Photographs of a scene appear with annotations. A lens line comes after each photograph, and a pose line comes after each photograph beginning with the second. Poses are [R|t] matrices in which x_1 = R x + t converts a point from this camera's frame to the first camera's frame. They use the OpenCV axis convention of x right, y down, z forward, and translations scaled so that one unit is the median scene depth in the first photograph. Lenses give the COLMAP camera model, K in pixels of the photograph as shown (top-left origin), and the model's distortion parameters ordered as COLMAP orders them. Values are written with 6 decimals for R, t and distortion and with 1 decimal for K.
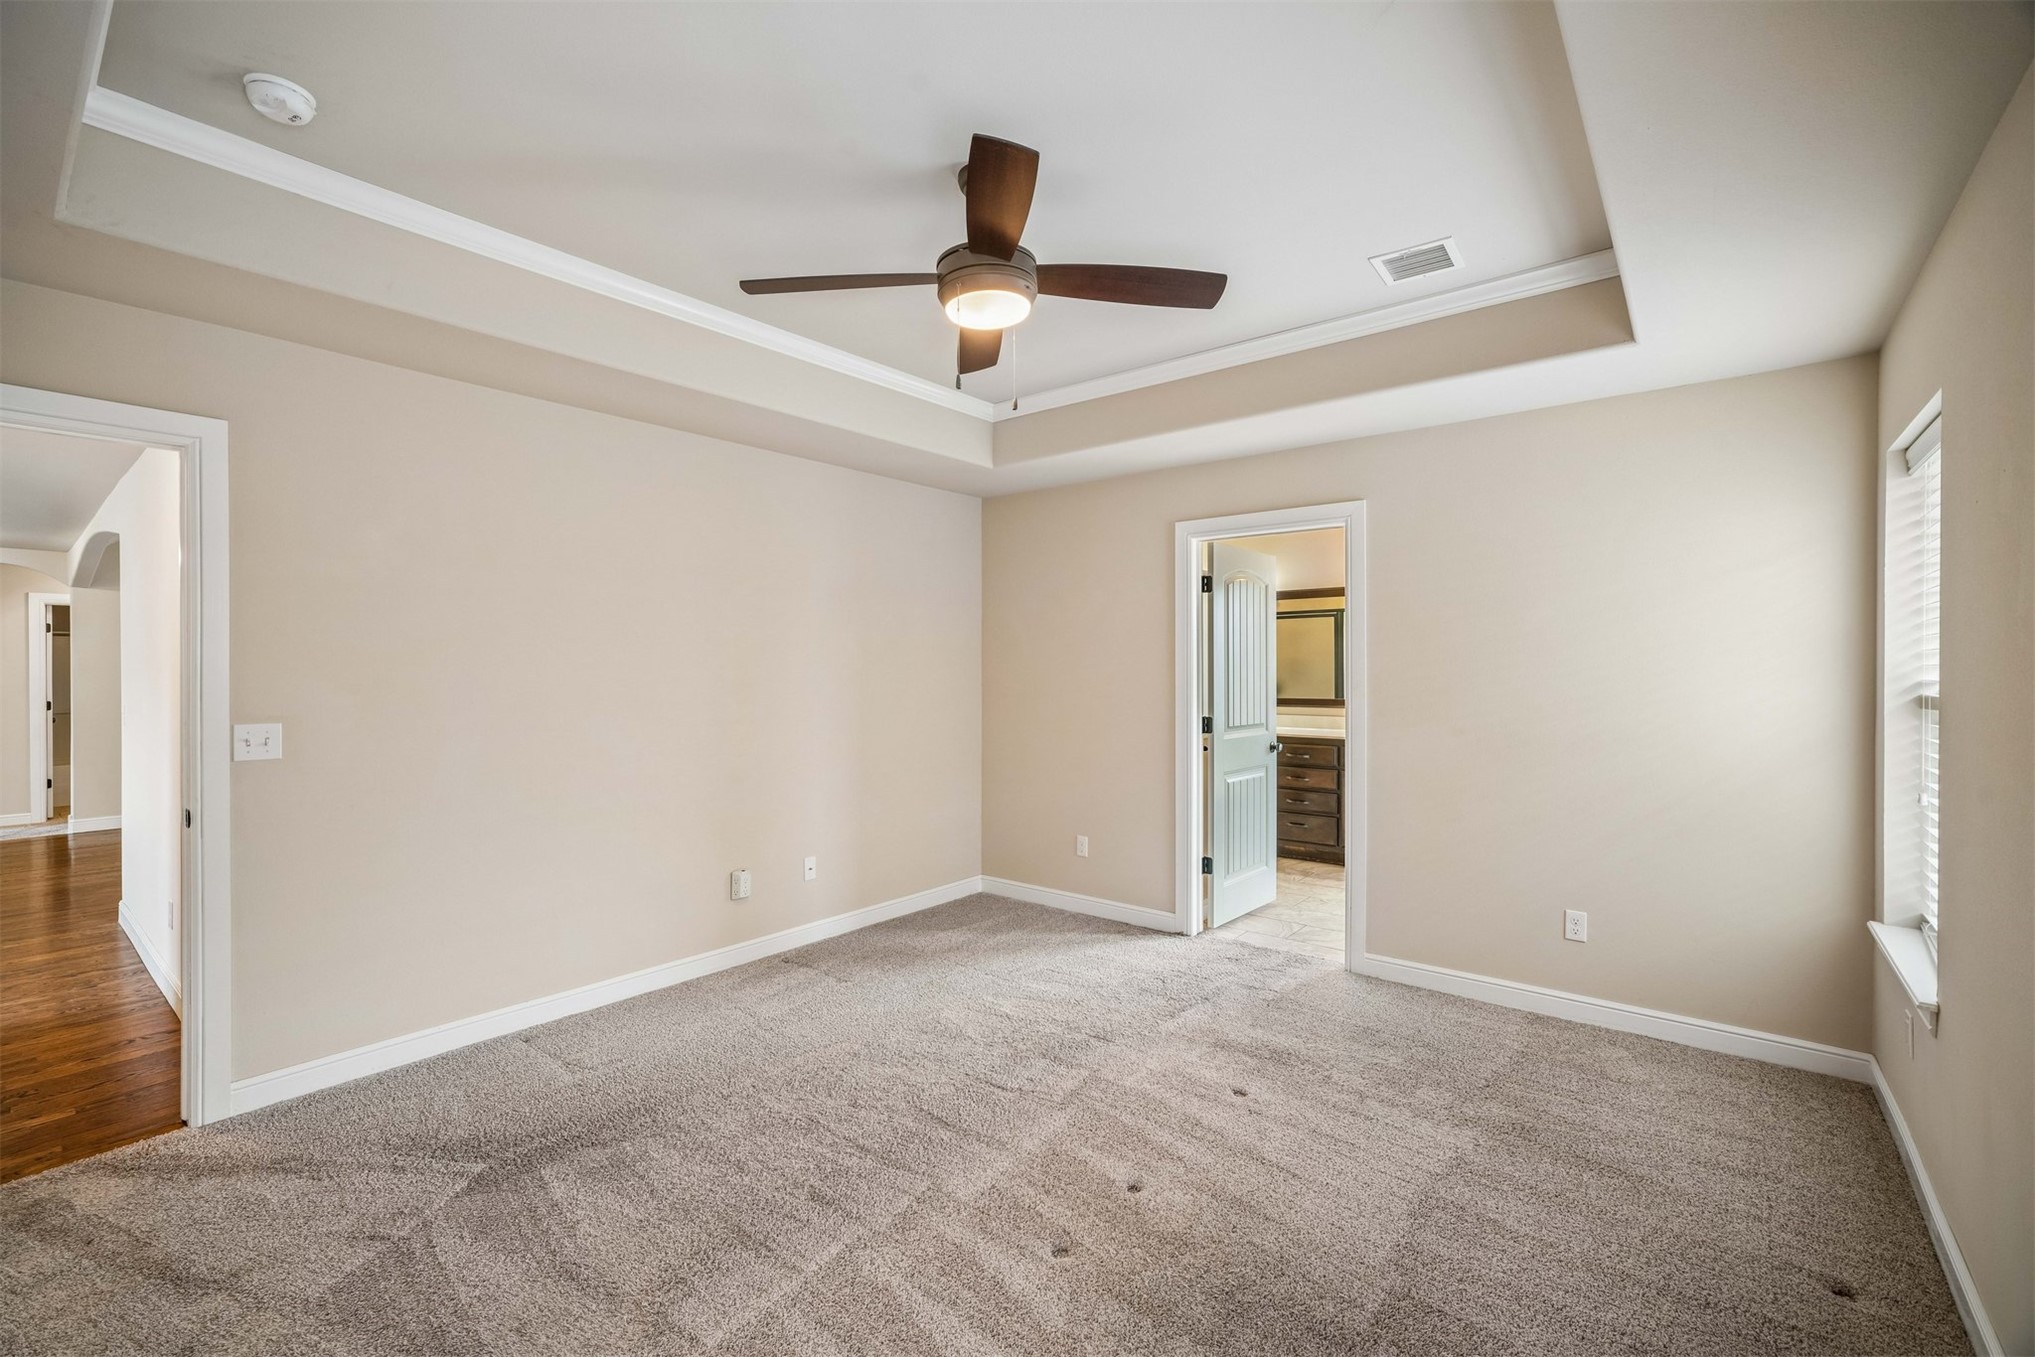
lens RADIAL K [[867.9, 0, 1003.0], [0, 867.9, 665.2], [0, 0, 1]] dist [-0.022505, 0.011571]
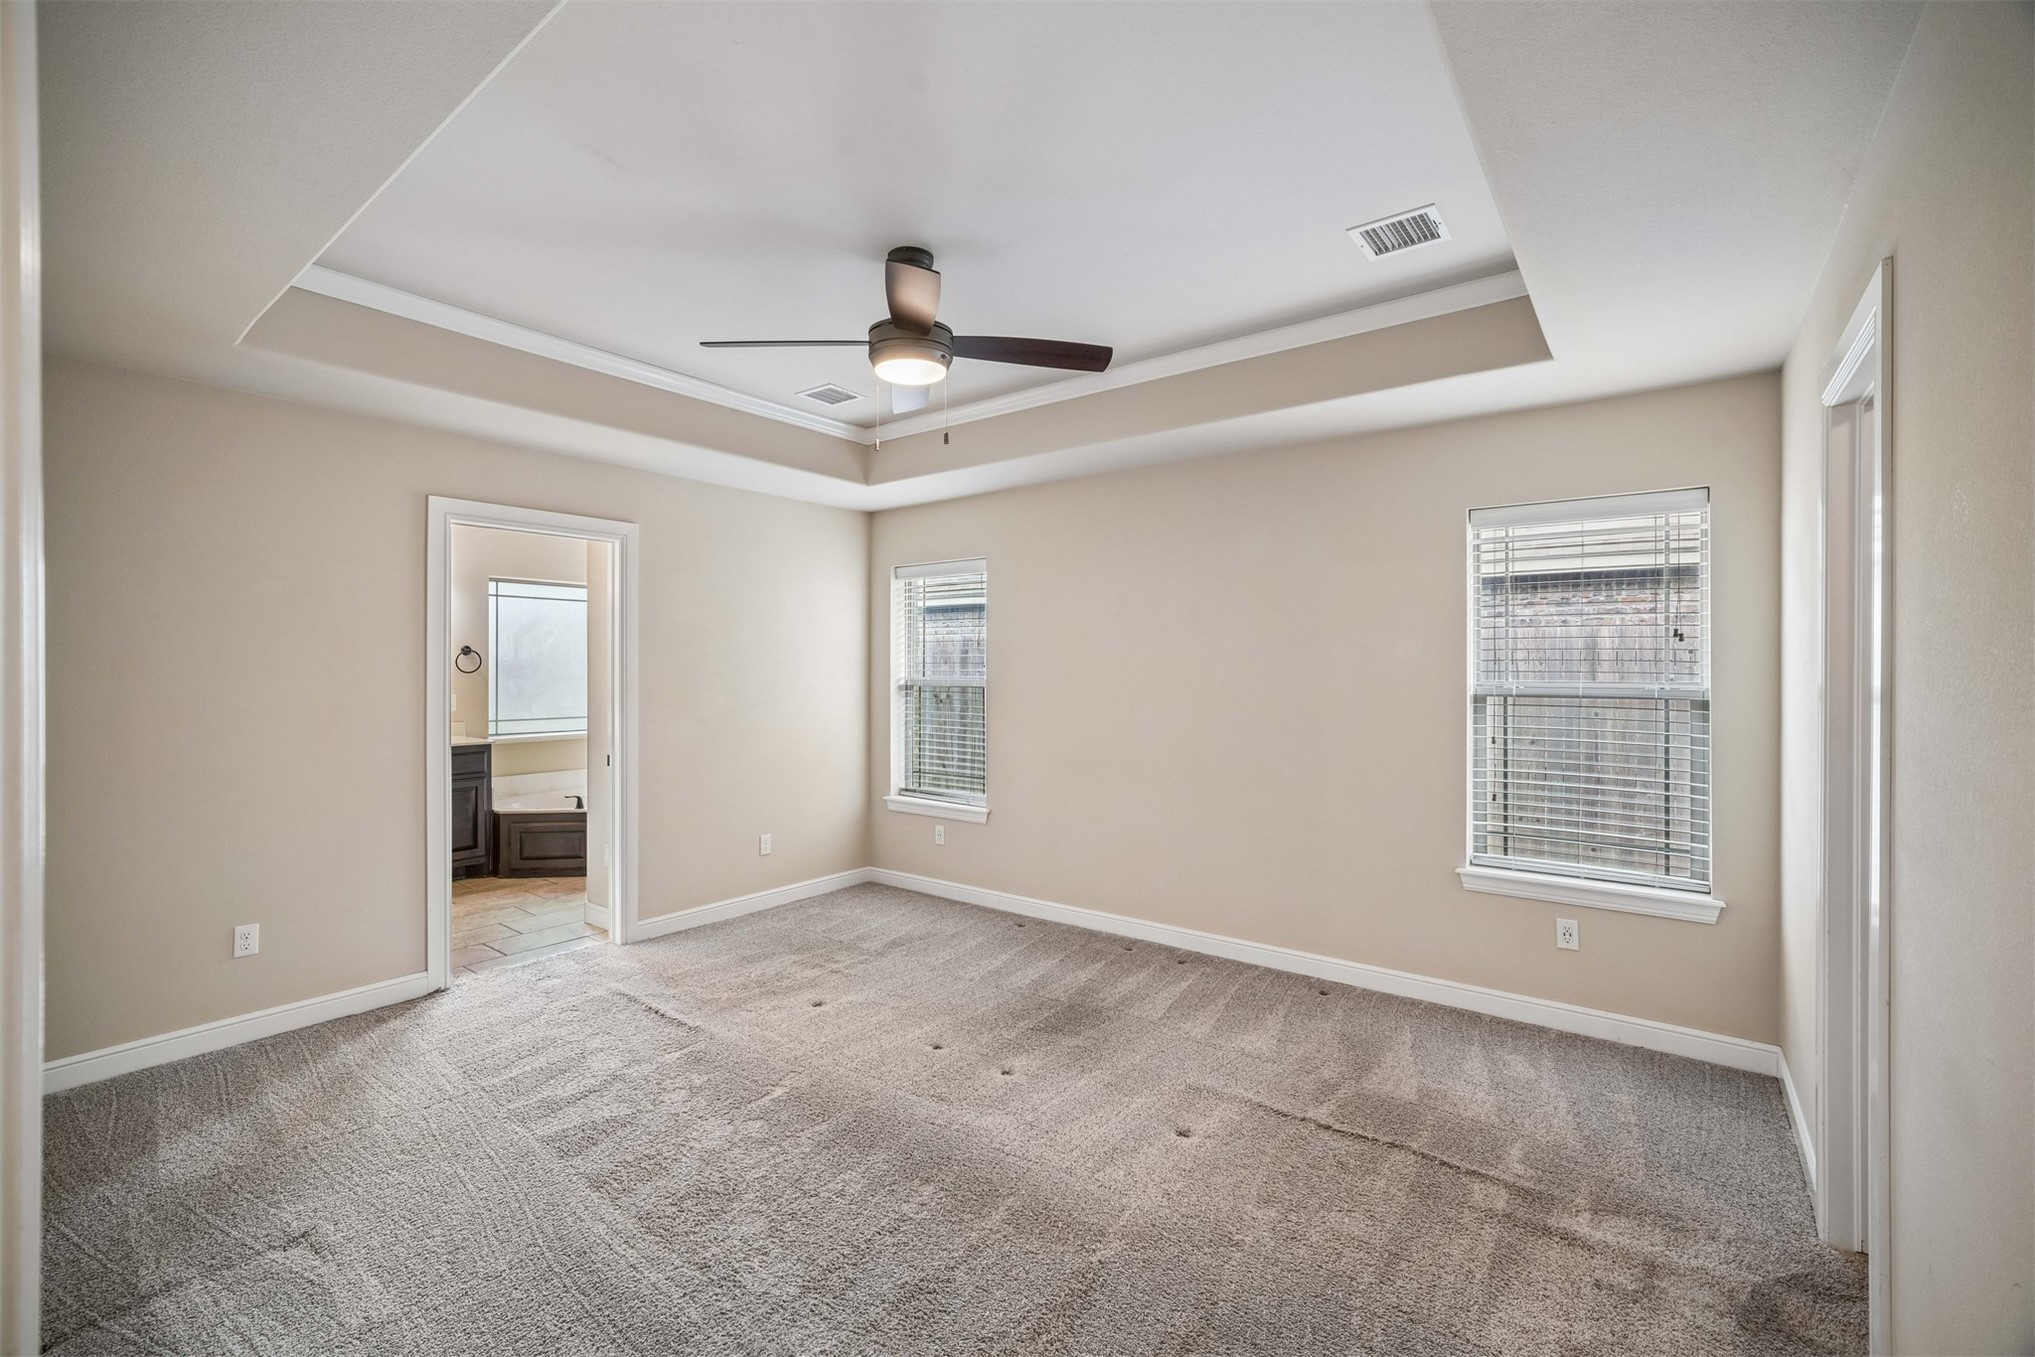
lens RADIAL K [[866.2, 0, 1002.1], [0, 866.2, 670.2], [0, 0, 1]] dist [-0.023729, 0.013041]
pose [[-0.030571, -0.000646, 0.999532, -0.671132], [-0.003611, 0.999993, 0.000536, -0.001246], [-0.999526, -0.003593, -0.030573, 0.508717]]
